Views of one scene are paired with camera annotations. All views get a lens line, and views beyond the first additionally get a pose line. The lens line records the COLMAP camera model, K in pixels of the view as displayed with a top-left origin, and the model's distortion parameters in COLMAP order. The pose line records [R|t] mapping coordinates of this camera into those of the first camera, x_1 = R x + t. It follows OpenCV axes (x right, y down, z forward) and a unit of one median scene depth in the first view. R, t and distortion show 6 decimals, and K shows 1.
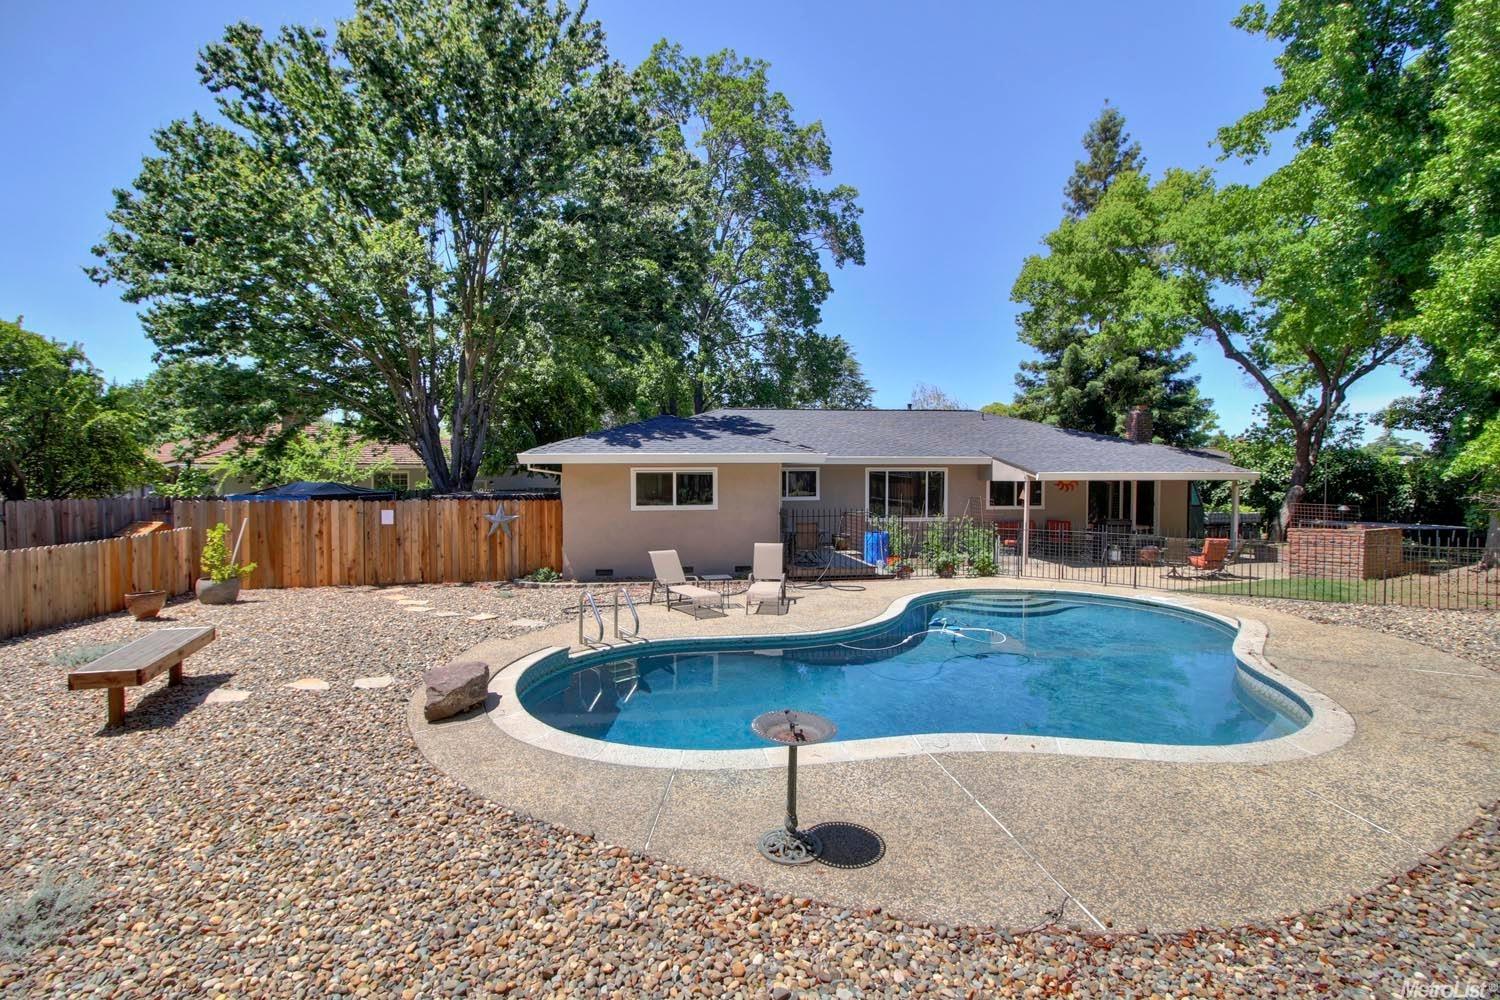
lens RADIAL K [[703.7, 0, 778.9], [0, 703.7, 477.8], [0, 0, 1]] dist [-0.001288, -0.000205]
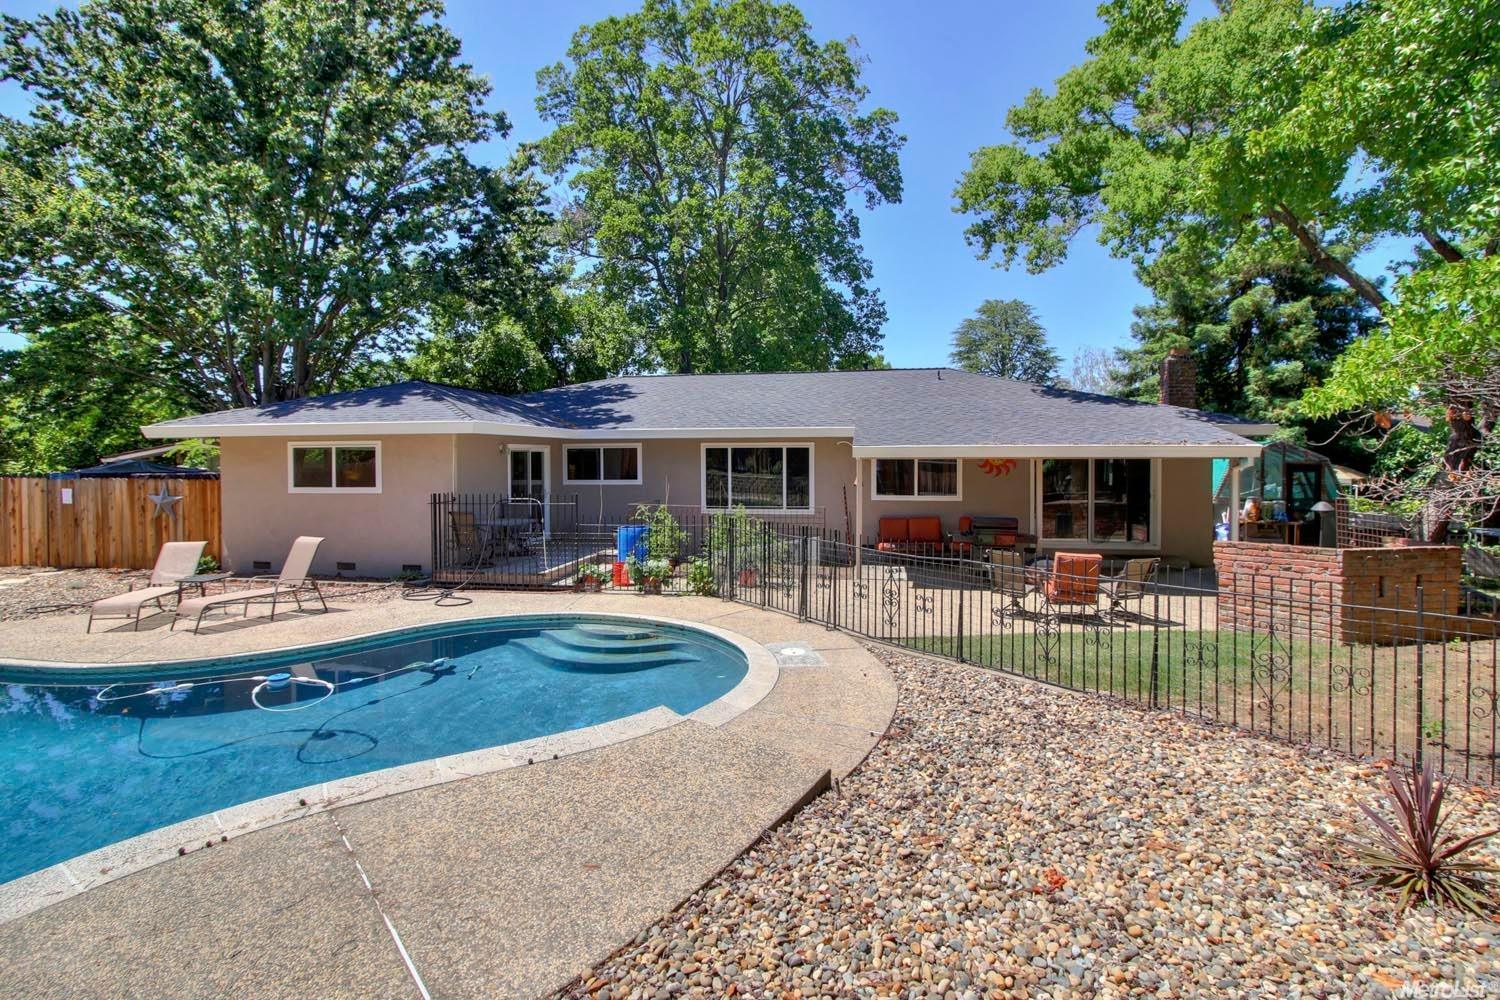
lens RADIAL K [[736.4, 0, 750.2], [0, 736.4, 464.9], [0, 0, 1]] dist [-0.016352, -0.000140]
pose [[0.949027, 0.001909, -0.315189, 0.426616], [-0.000921, 0.999994, 0.003284, 0.006951], [0.315193, -0.002827, 0.949023, 0.251295]]
